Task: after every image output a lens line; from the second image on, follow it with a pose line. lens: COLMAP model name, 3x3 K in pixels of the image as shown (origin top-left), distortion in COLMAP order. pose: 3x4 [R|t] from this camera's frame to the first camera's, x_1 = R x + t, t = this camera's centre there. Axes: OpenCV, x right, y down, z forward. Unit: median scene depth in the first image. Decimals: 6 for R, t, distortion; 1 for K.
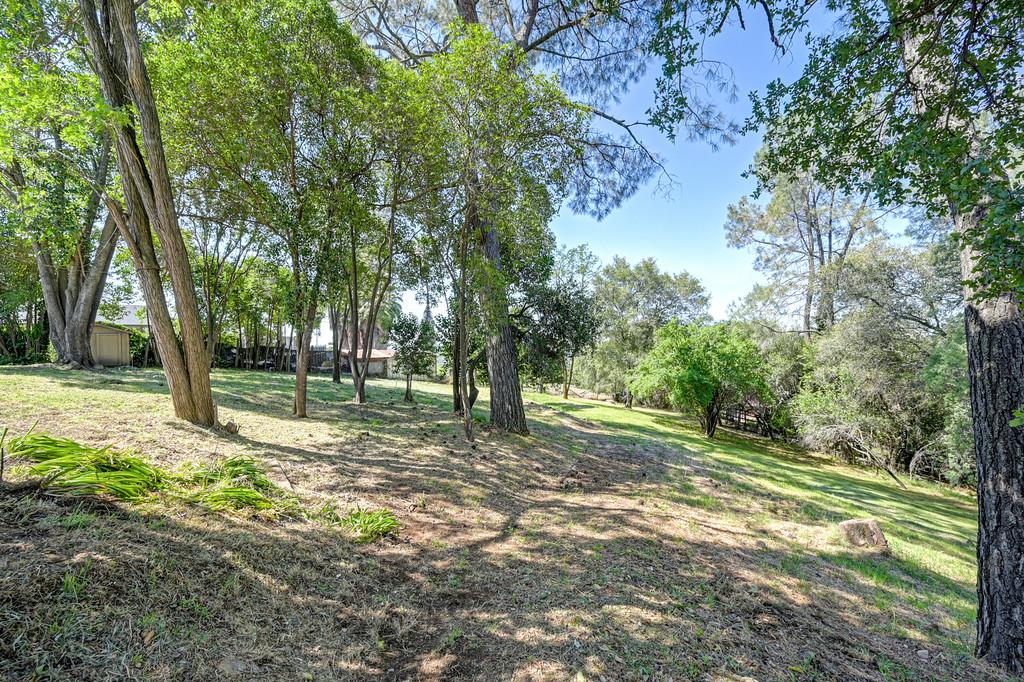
lens RADIAL K [[405.2, 0, 512.9], [0, 405.2, 343.4], [0, 0, 1]] dist [0.001614, 0.000063]
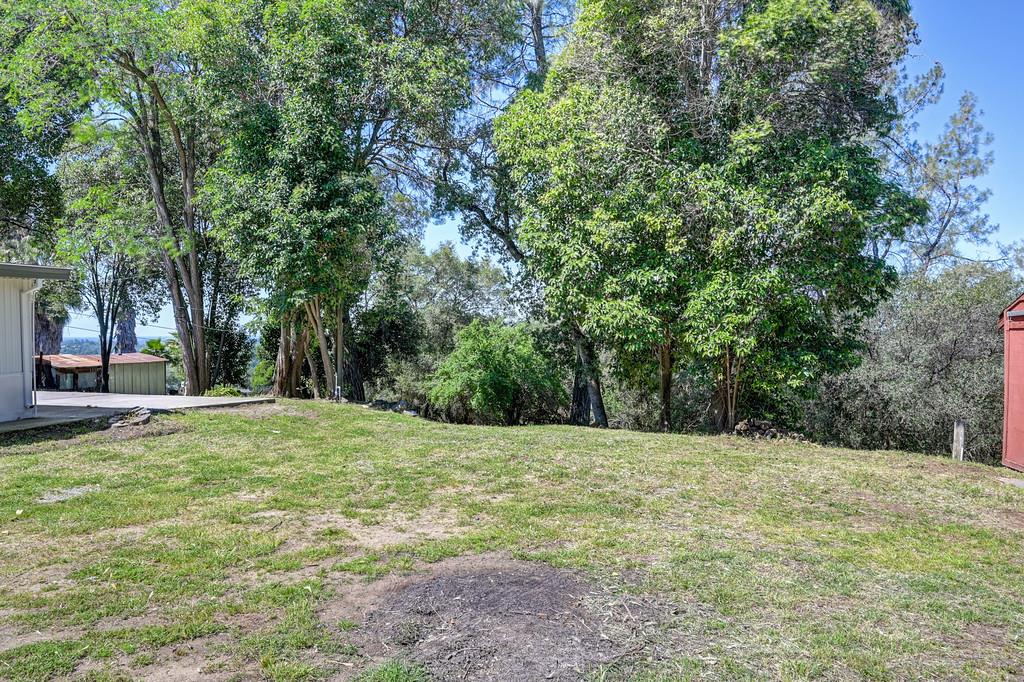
lens RADIAL K [[746.2, 0, 512.3], [0, 746.2, 341.9], [0, 0, 1]] dist [0.001082, 0.000124]
pose [[0.907816, -0.004953, 0.419340, -0.238678], [-0.000384, 0.999920, 0.012642, -0.028119], [-0.419369, -0.011637, 0.907741, -0.575023]]
